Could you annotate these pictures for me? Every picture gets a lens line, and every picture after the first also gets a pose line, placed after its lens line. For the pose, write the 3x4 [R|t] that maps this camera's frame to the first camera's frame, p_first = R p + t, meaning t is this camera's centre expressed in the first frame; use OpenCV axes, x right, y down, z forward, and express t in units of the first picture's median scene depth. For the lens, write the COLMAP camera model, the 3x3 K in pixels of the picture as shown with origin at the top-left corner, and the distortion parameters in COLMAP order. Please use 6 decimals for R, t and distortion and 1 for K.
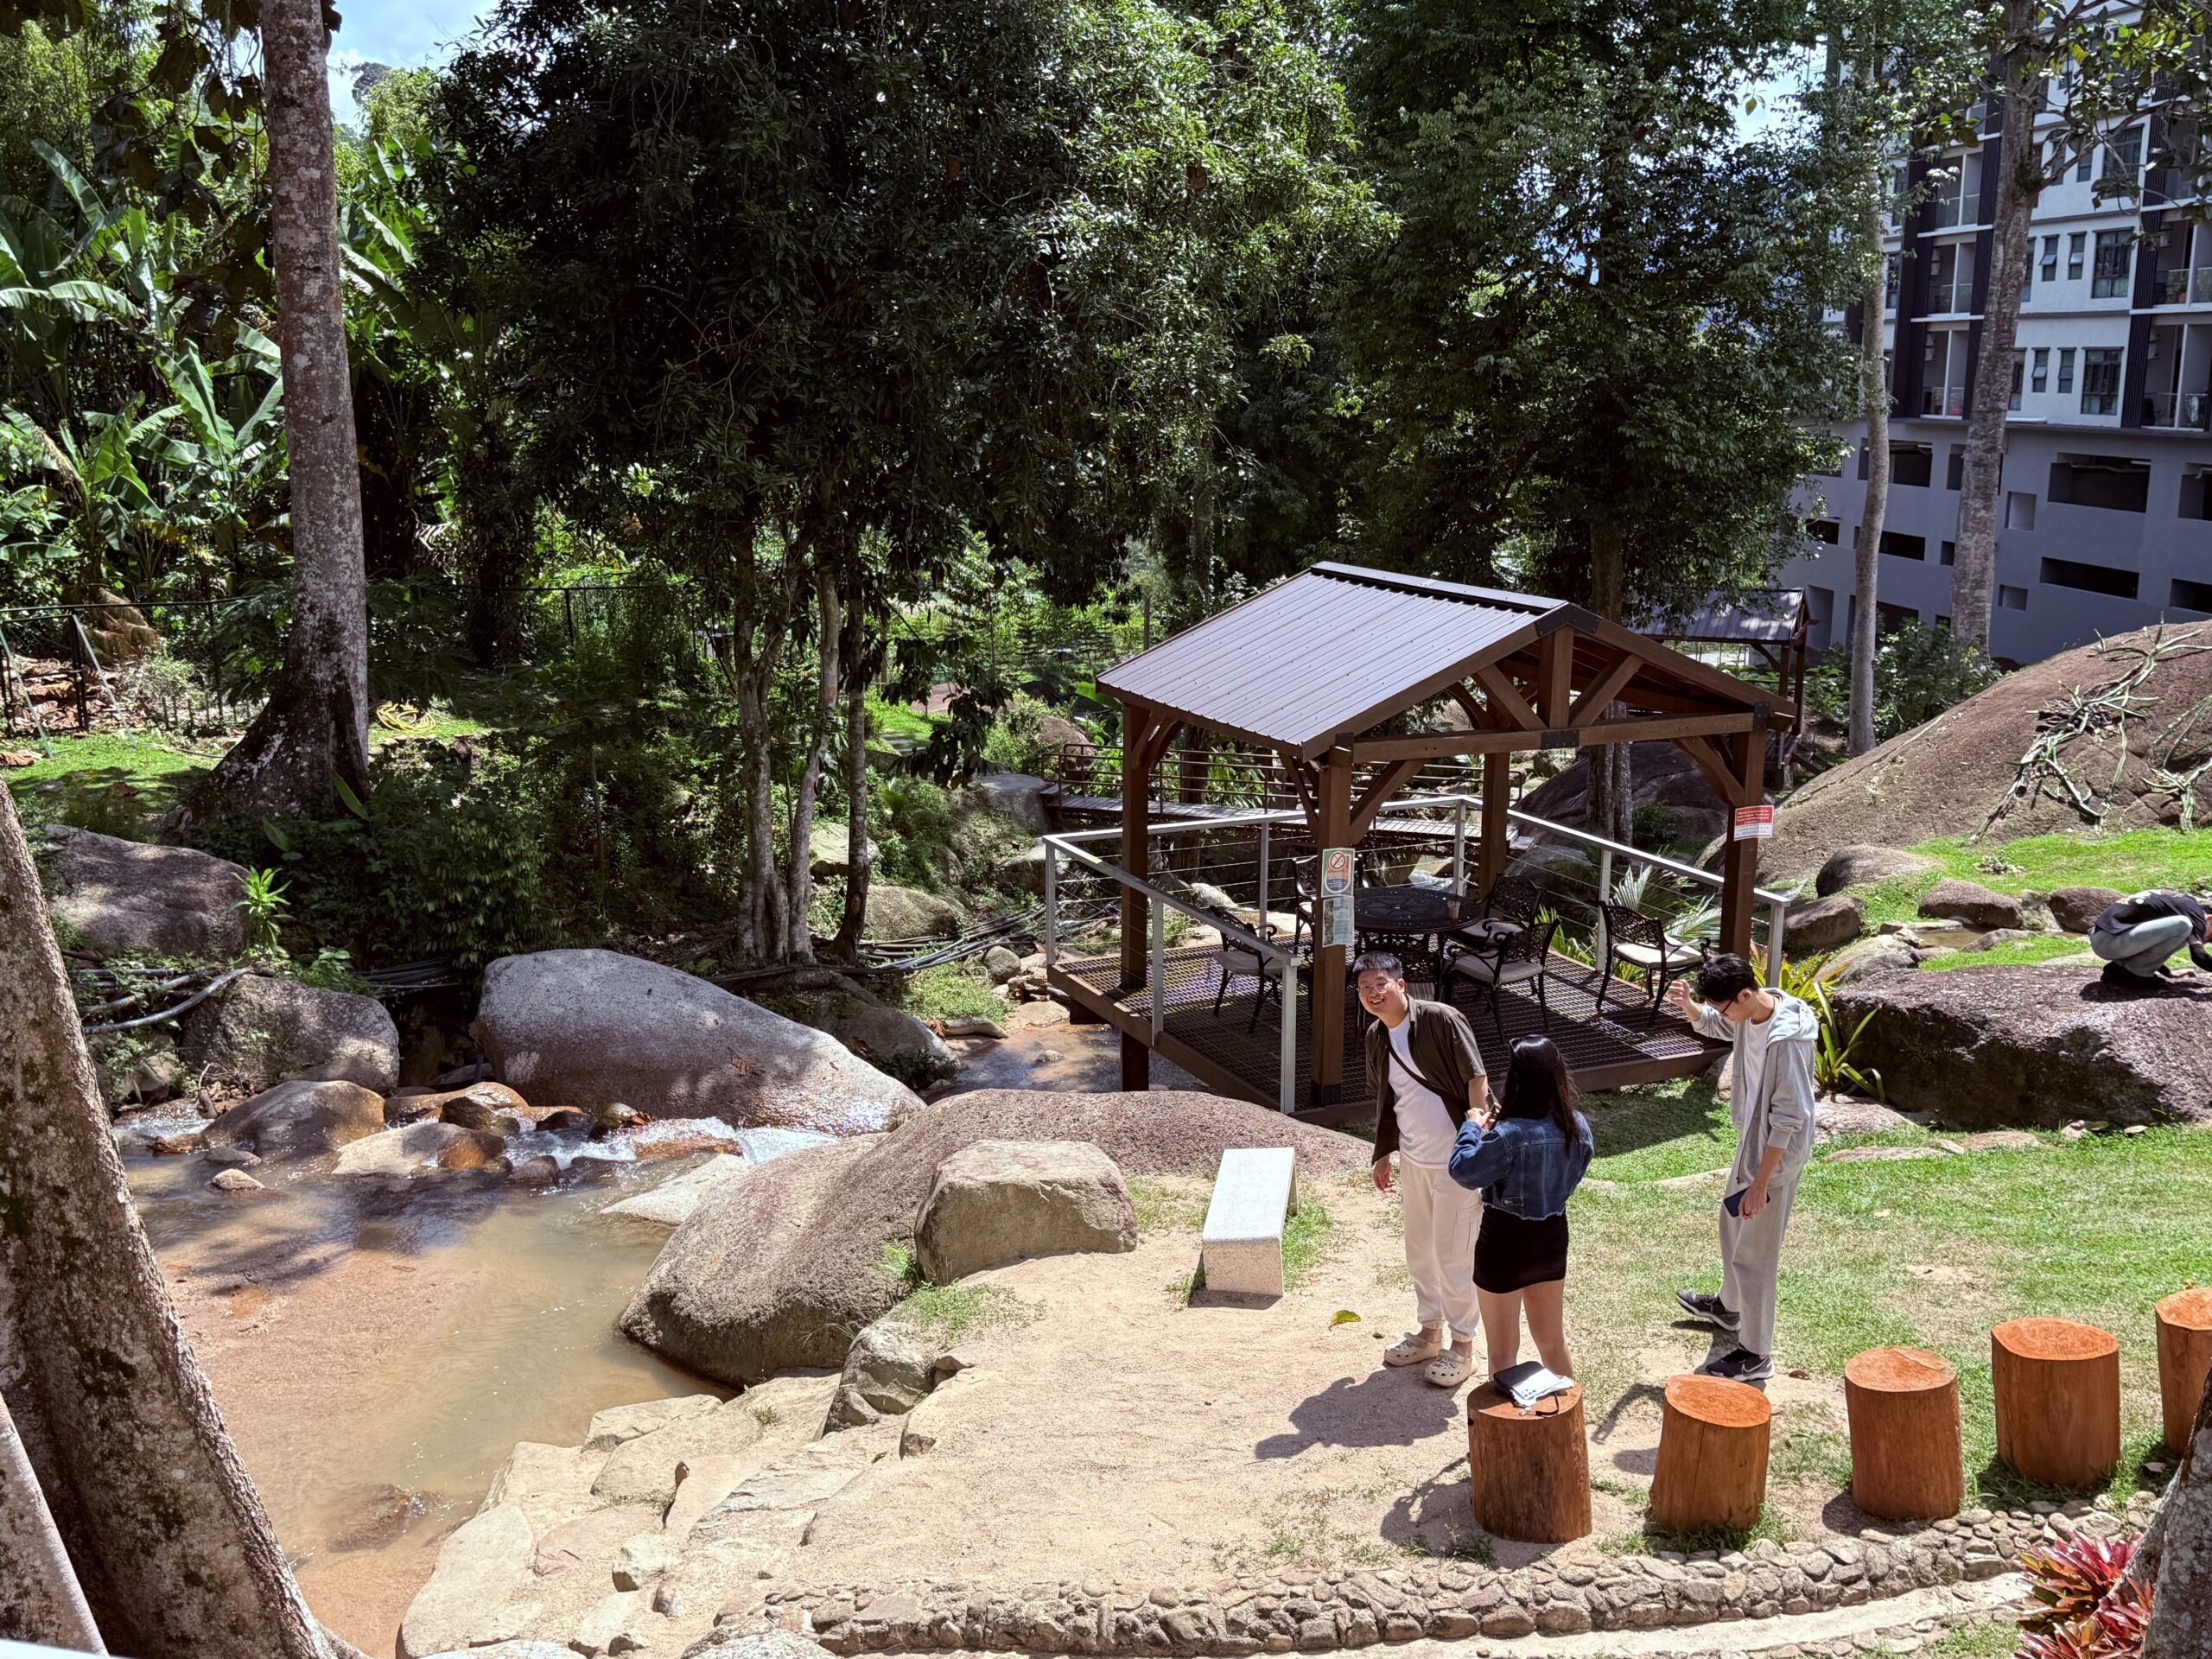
lens RADIAL K [[2181.7, 0, 1132.6], [0, 2181.7, 863.0], [0, 0, 1]] dist [0.147883, -0.260775]
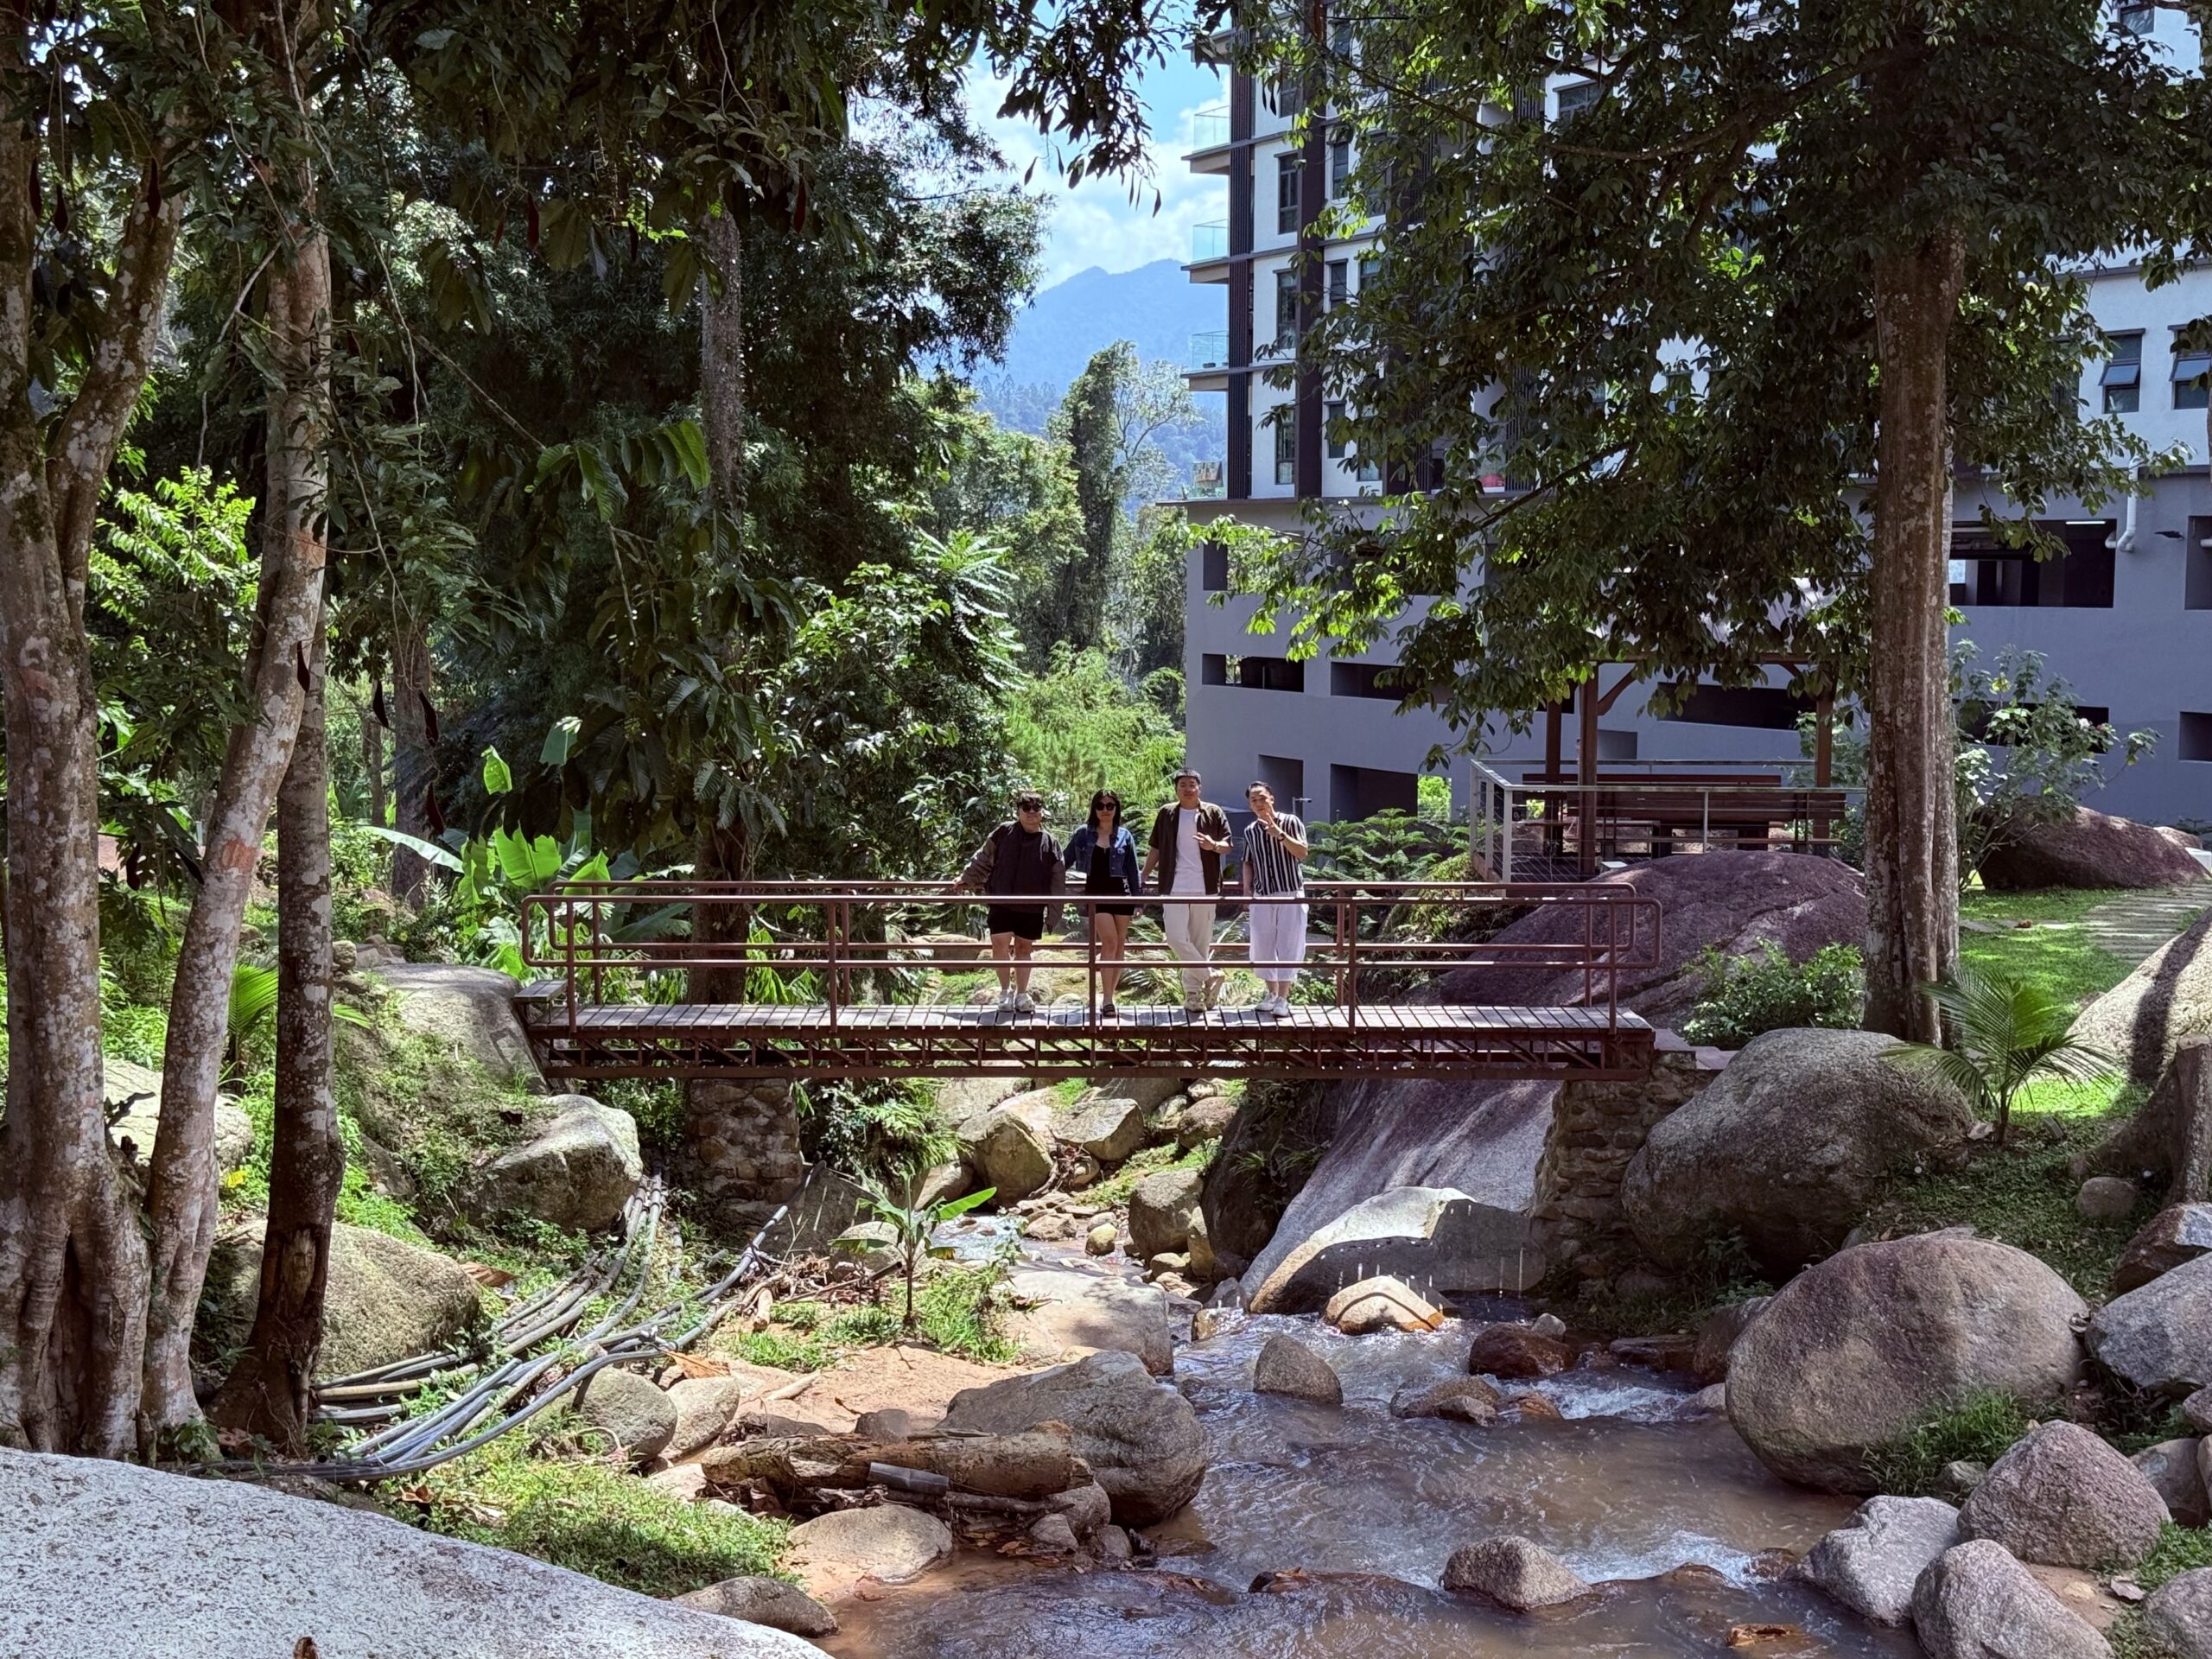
lens RADIAL K [[3066.7, 0, 1106.0], [0, 3066.7, 829.5], [0, 0, 1]] dist [0.126966, 0.040583]
pose [[0.940920, -0.028775, 0.337403, -0.214554], [0.074624, 0.989508, -0.123716, 0.026720], [-0.330303, 0.141585, 0.933195, 0.664843]]
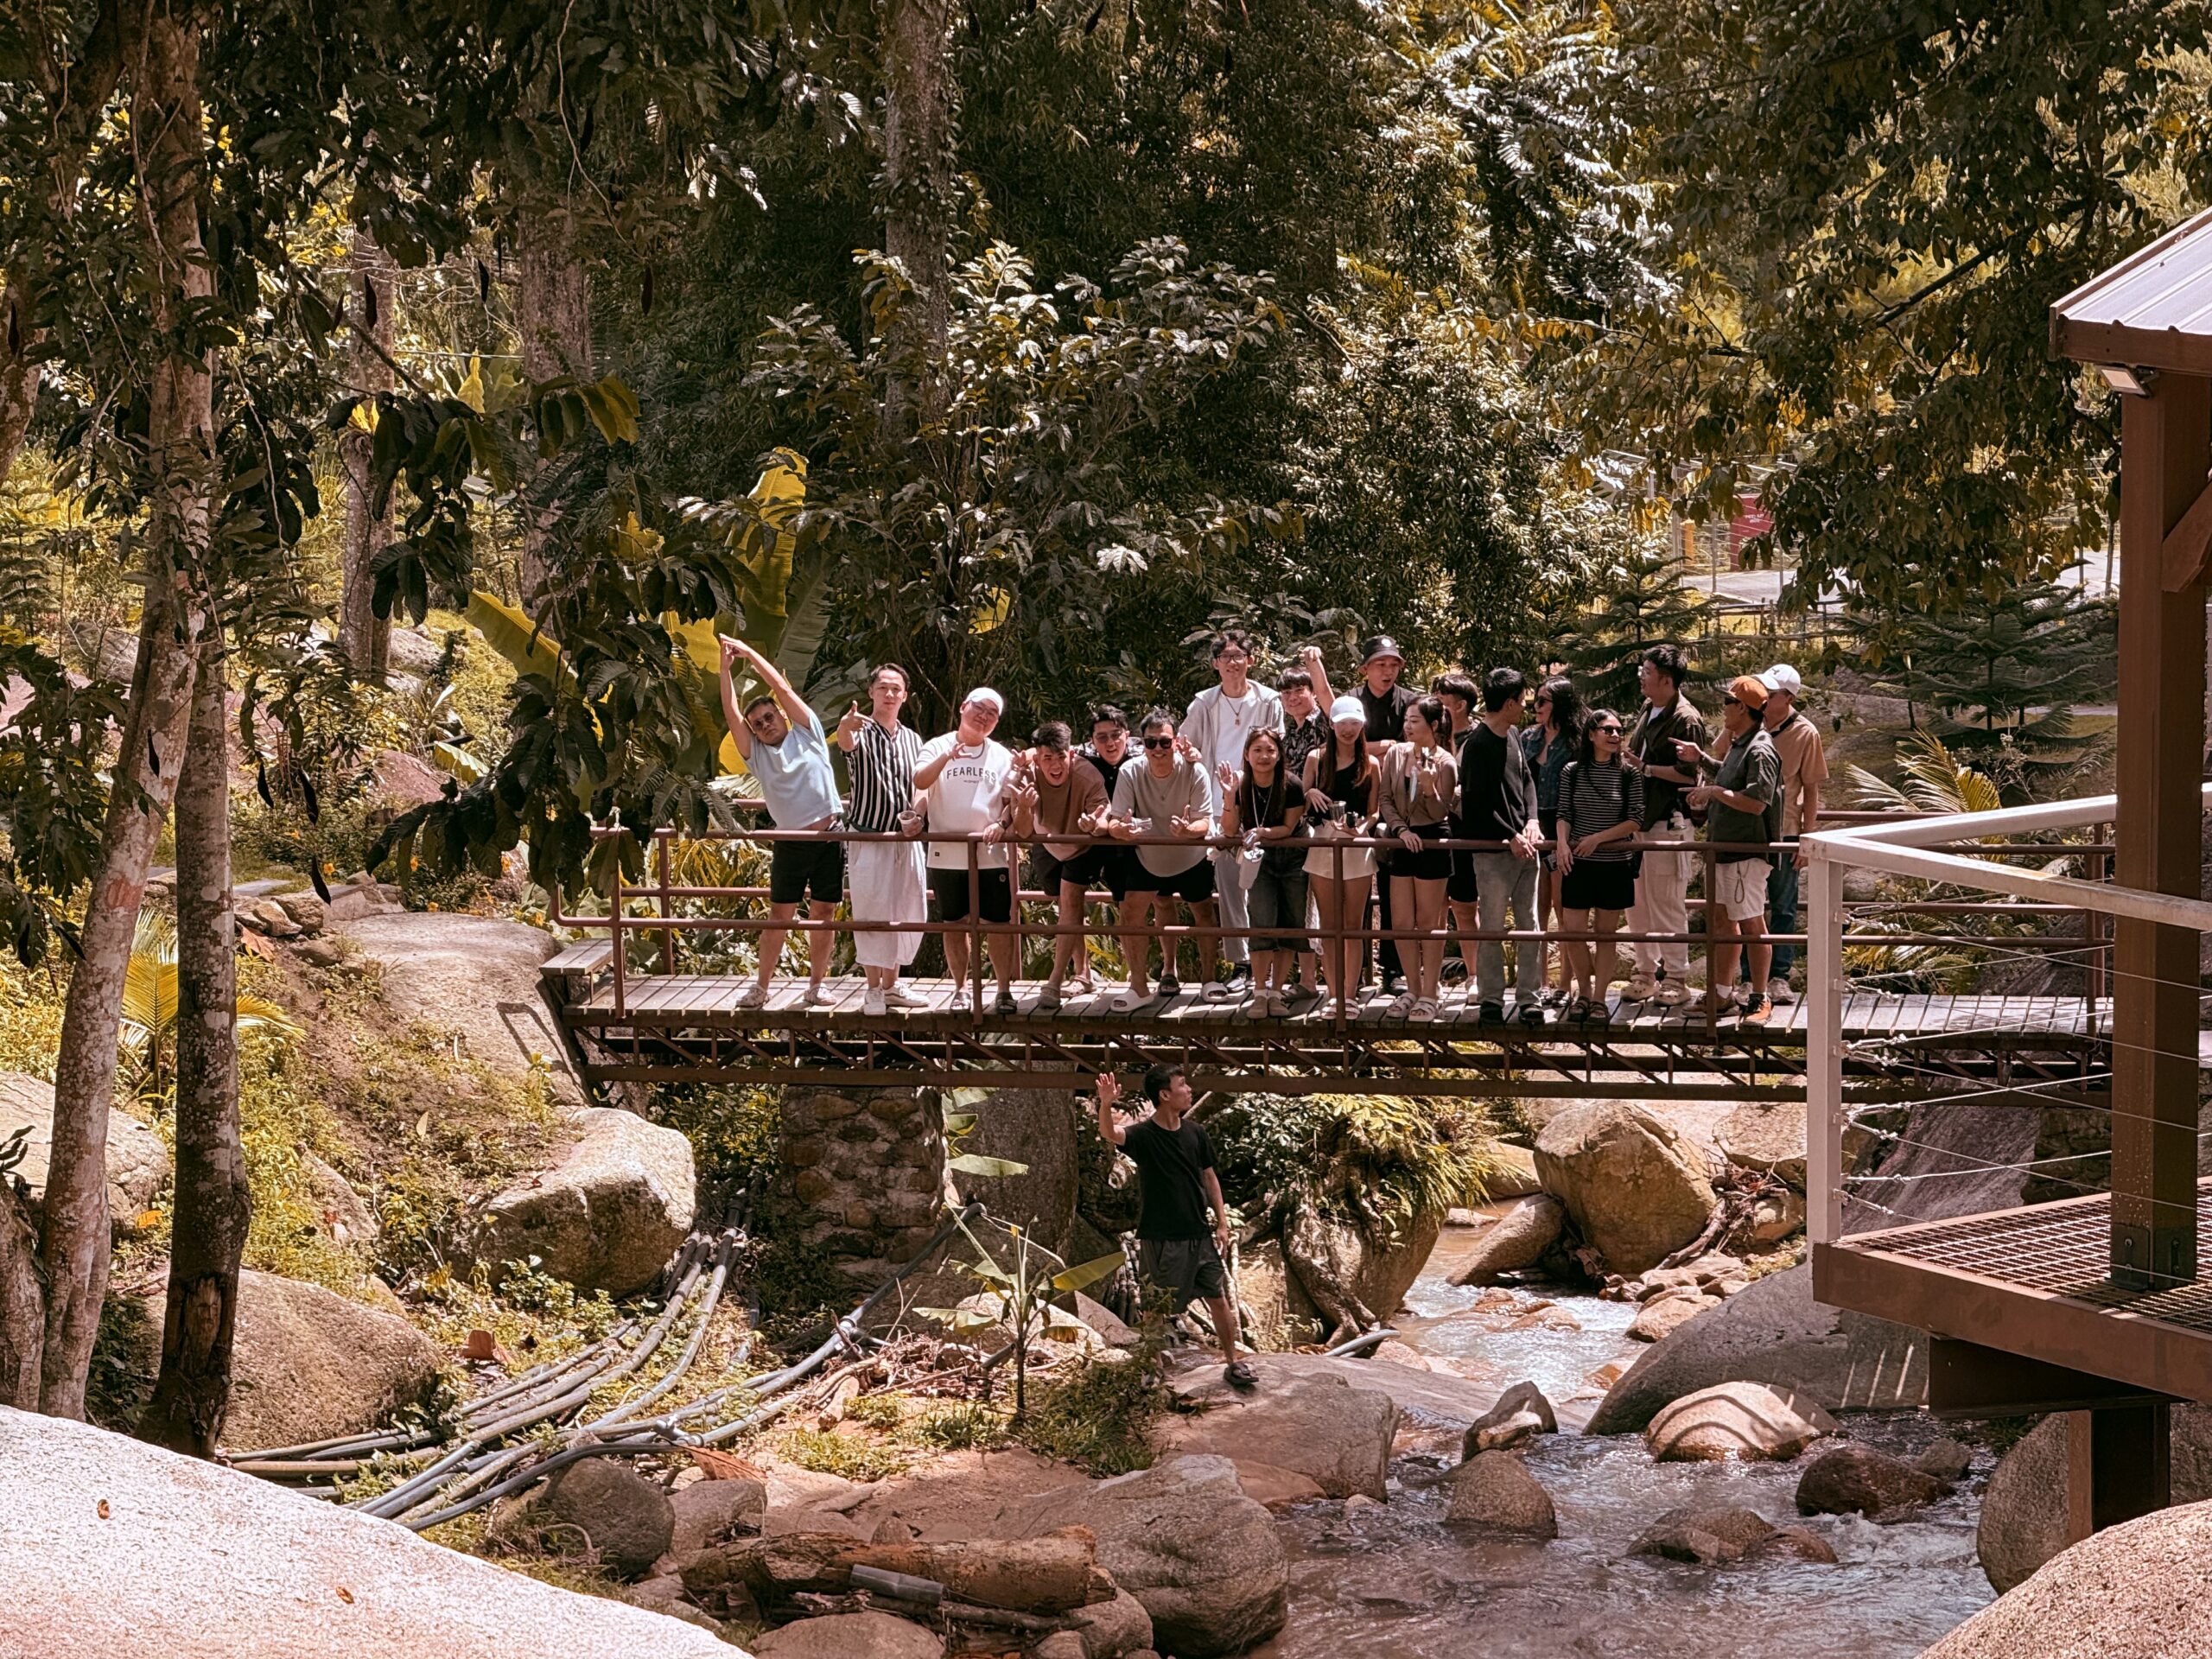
lens RADIAL K [[7746.9, 0, 1106.0], [0, 7746.9, 829.5], [0, 0, 1]] dist [0.182239, 1.973901]
pose [[0.984711, -0.039578, 0.169638, -0.233147], [0.052198, 0.996139, -0.070590, 0.043136], [-0.166189, 0.078366, 0.982975, -0.069356]]
